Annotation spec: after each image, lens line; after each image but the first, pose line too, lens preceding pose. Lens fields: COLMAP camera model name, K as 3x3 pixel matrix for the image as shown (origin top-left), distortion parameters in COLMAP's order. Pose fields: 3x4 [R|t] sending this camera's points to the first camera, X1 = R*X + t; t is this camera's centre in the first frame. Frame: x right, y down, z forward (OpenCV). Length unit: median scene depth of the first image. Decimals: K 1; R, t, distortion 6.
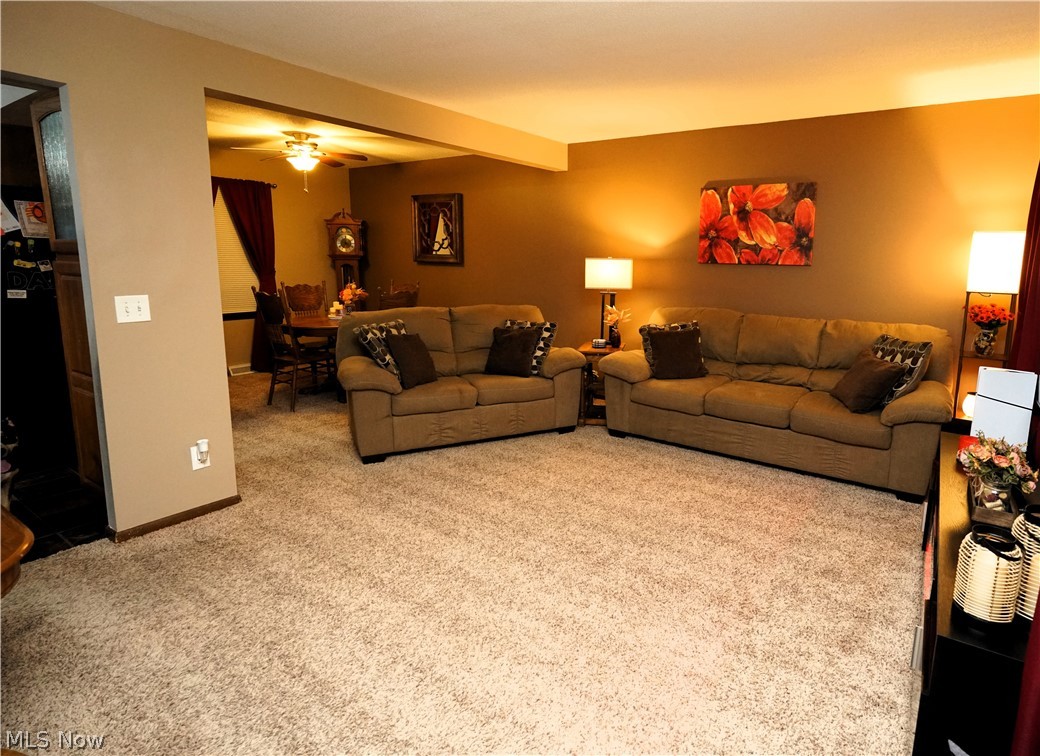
lens RADIAL K [[554.0, 0, 599.3], [0, 554.0, 332.9], [0, 0, 1]] dist [0.000681, -0.000291]
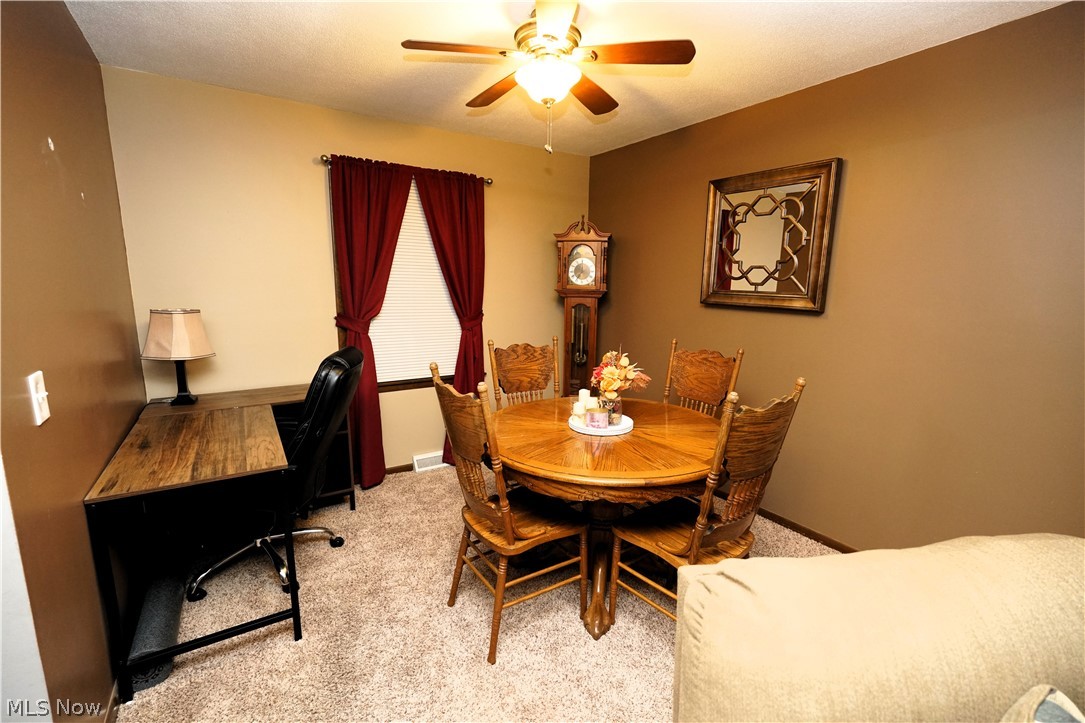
lens RADIAL K [[480.0, 0, 542.5], [0, 480.0, 361.5], [0, 0, 1]] dist [-0.000232, 0.000042]
pose [[0.912914, 0.068446, -0.402371, -0.292029], [-0.061046, 0.997647, 0.031201, -0.078236], [0.403560, -0.003921, 0.914945, 0.515125]]
